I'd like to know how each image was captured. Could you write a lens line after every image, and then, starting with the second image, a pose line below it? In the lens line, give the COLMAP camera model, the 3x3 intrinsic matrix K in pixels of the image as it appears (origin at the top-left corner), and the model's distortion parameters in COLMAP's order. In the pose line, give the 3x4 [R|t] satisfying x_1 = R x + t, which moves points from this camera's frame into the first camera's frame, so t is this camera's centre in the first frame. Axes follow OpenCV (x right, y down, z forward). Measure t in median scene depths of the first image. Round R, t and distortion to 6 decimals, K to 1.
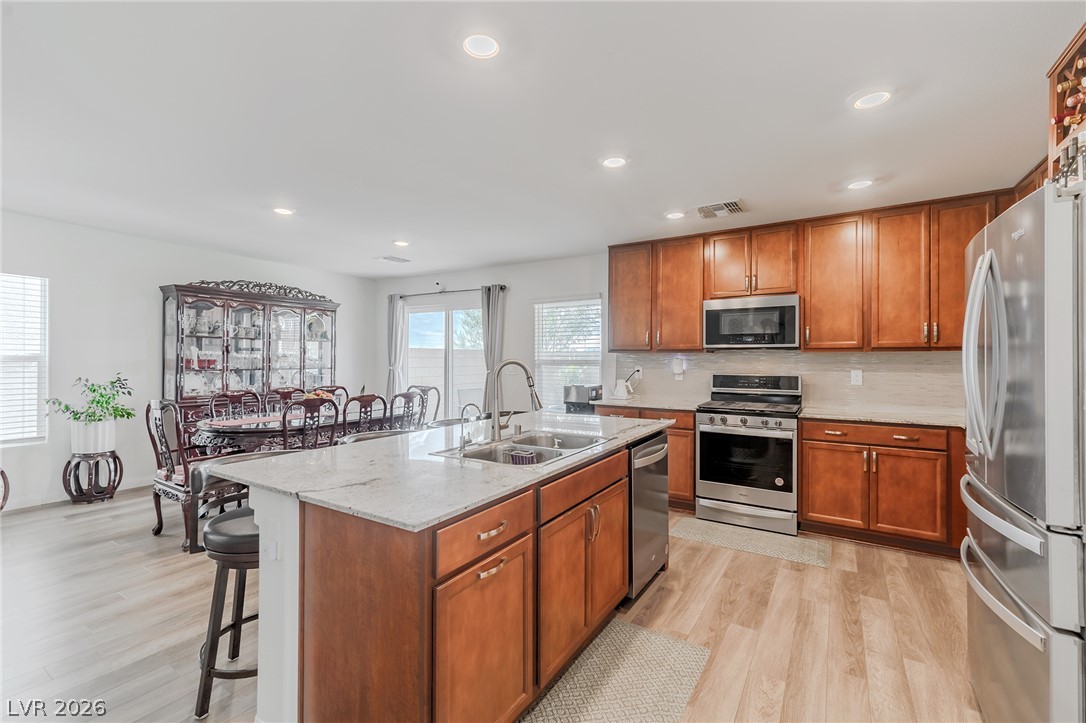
lens RADIAL K [[464.4, 0, 545.7], [0, 464.4, 360.7], [0, 0, 1]] dist [0.003730, 0.000498]
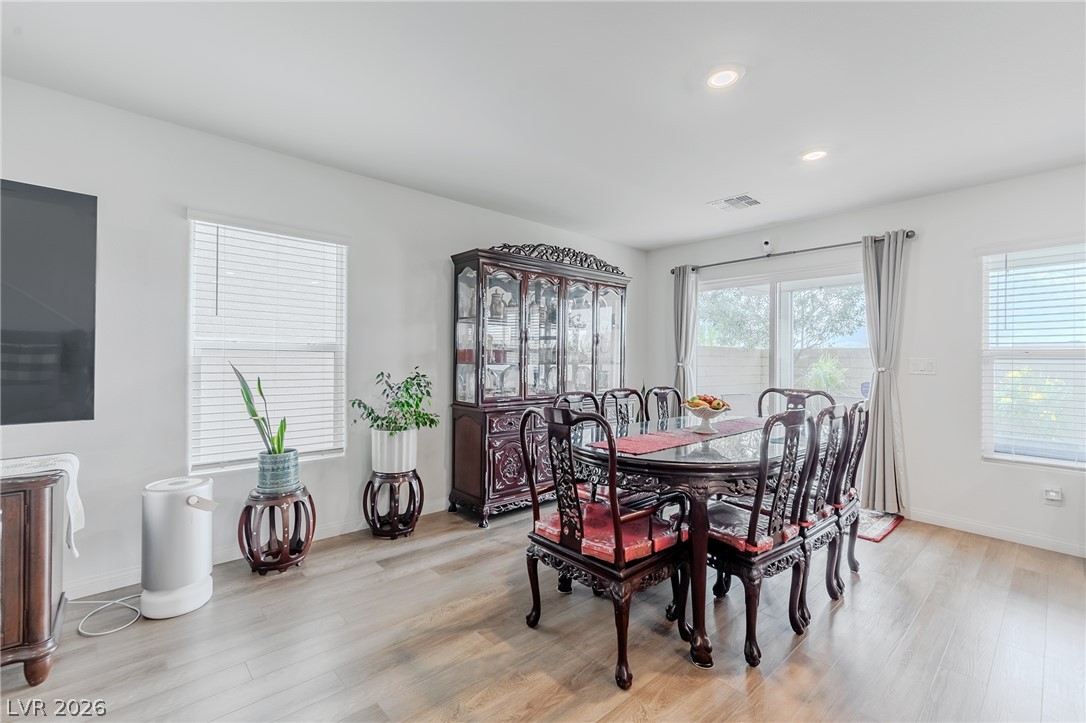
lens RADIAL K [[464.4, 0, 551.6], [0, 464.4, 361.6], [0, 0, 1]] dist [0.003730, 0.000498]
pose [[0.965550, -0.004321, -0.260181, -0.485393], [0.003765, 0.999989, -0.002635, 0.019770], [0.260189, 0.001565, 0.965556, 0.309459]]
